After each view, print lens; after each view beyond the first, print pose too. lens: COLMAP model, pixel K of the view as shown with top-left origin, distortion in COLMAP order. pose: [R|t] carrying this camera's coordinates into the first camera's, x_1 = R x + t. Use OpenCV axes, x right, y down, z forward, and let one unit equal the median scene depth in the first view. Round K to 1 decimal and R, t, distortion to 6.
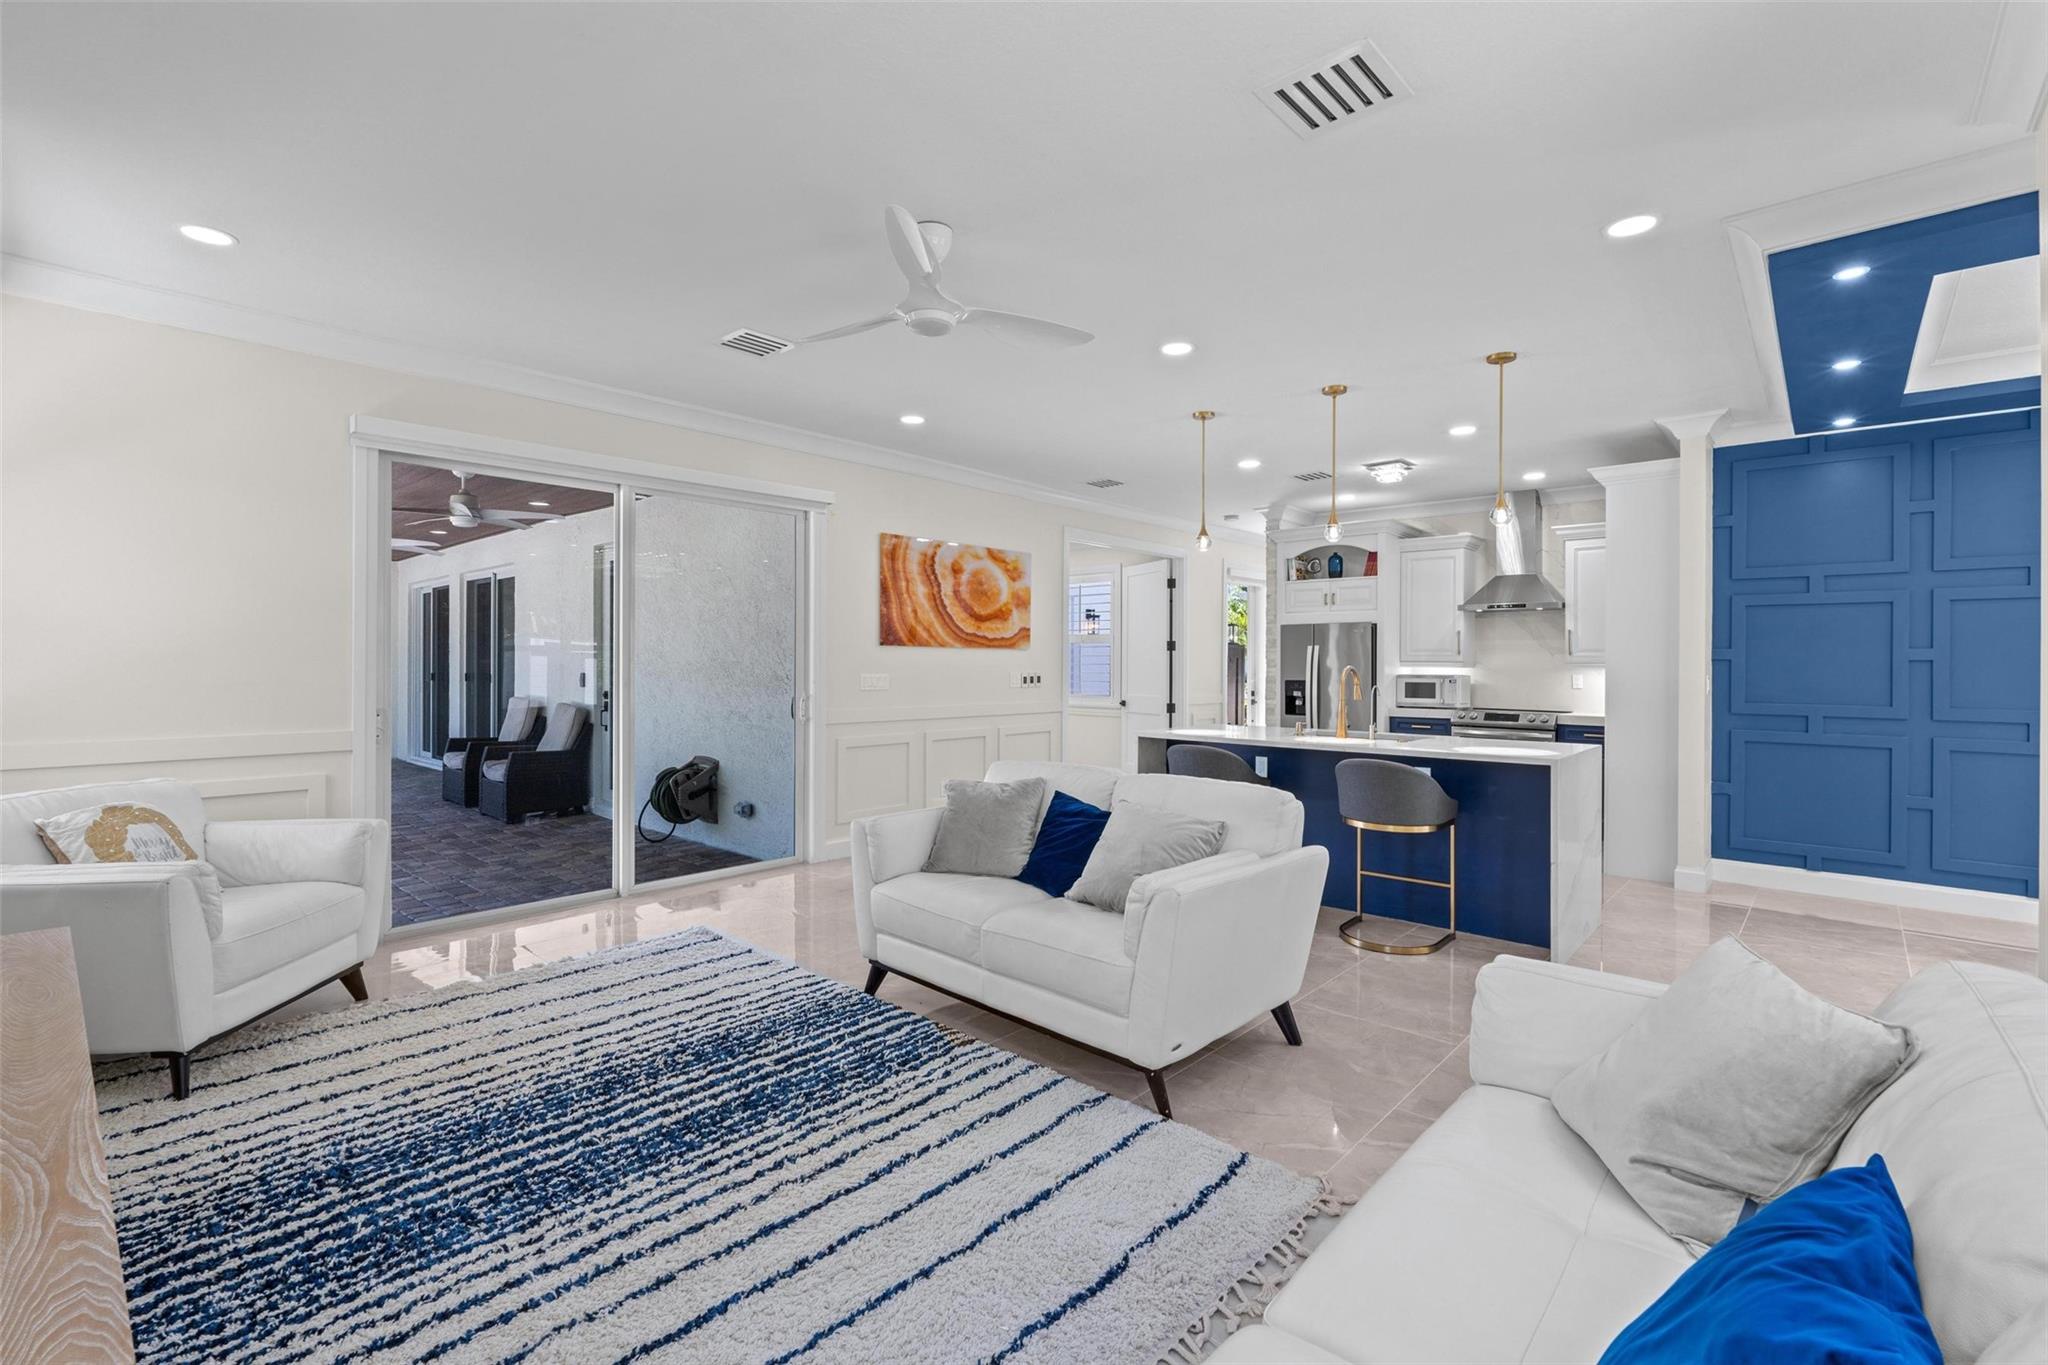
lens RADIAL K [[894.3, 0, 1029.6], [0, 894.3, 682.0], [0, 0, 1]] dist [-0.001833, -0.001199]
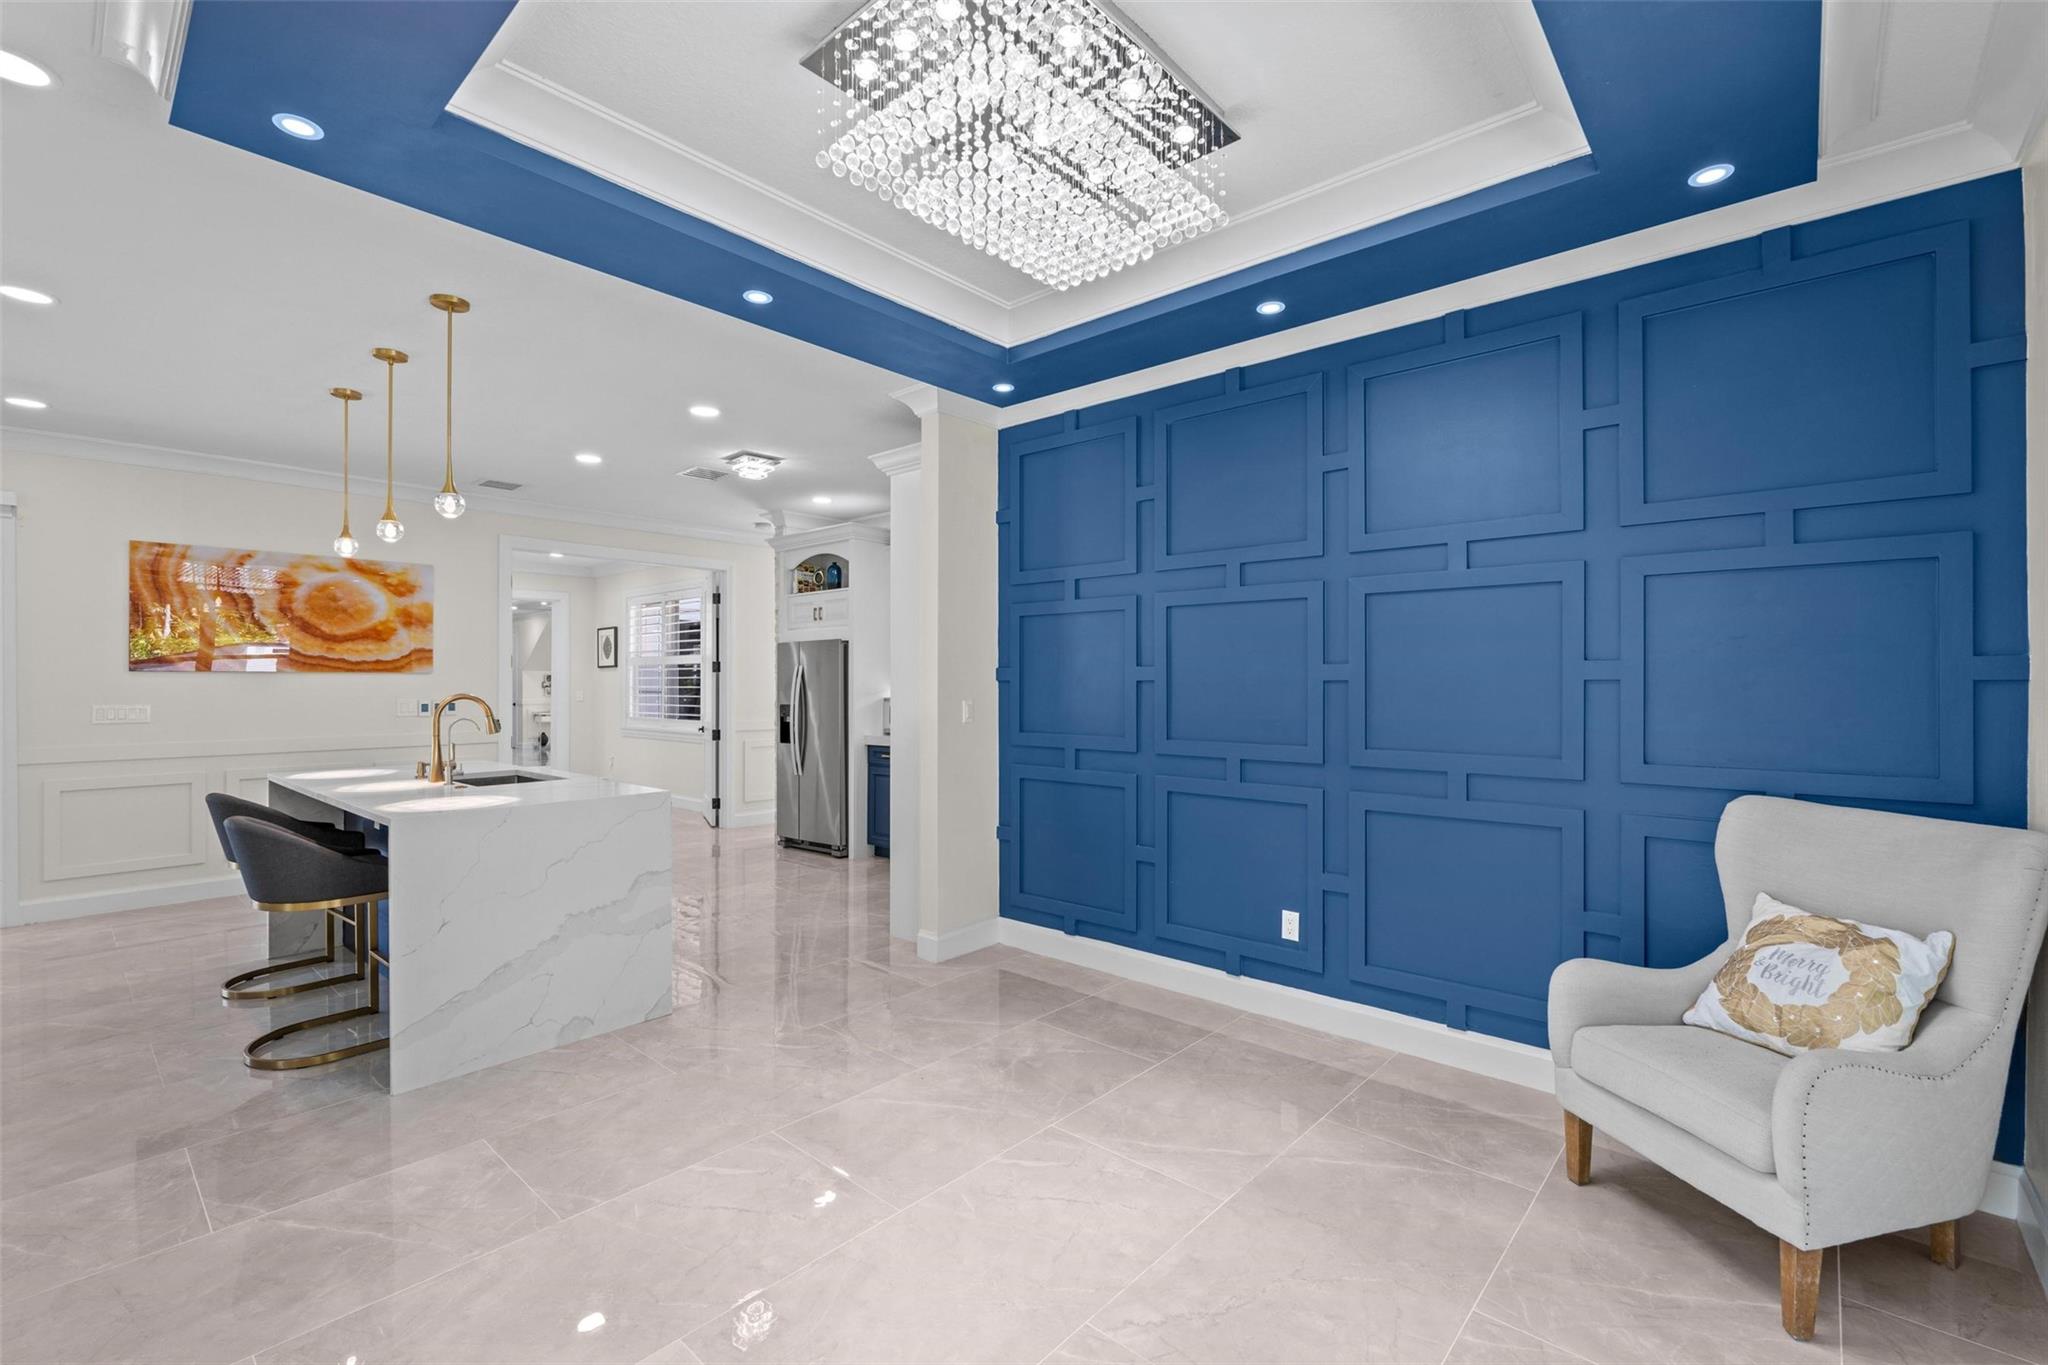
lens RADIAL K [[894.3, 0, 1022.7], [0, 894.3, 675.6], [0, 0, 1]] dist [-0.001833, -0.001199]
pose [[0.999933, -0.008246, 0.008079, 0.602082], [0.008469, 0.999574, -0.027940, -0.005537], [-0.007846, 0.028006, 0.999577, 0.126549]]
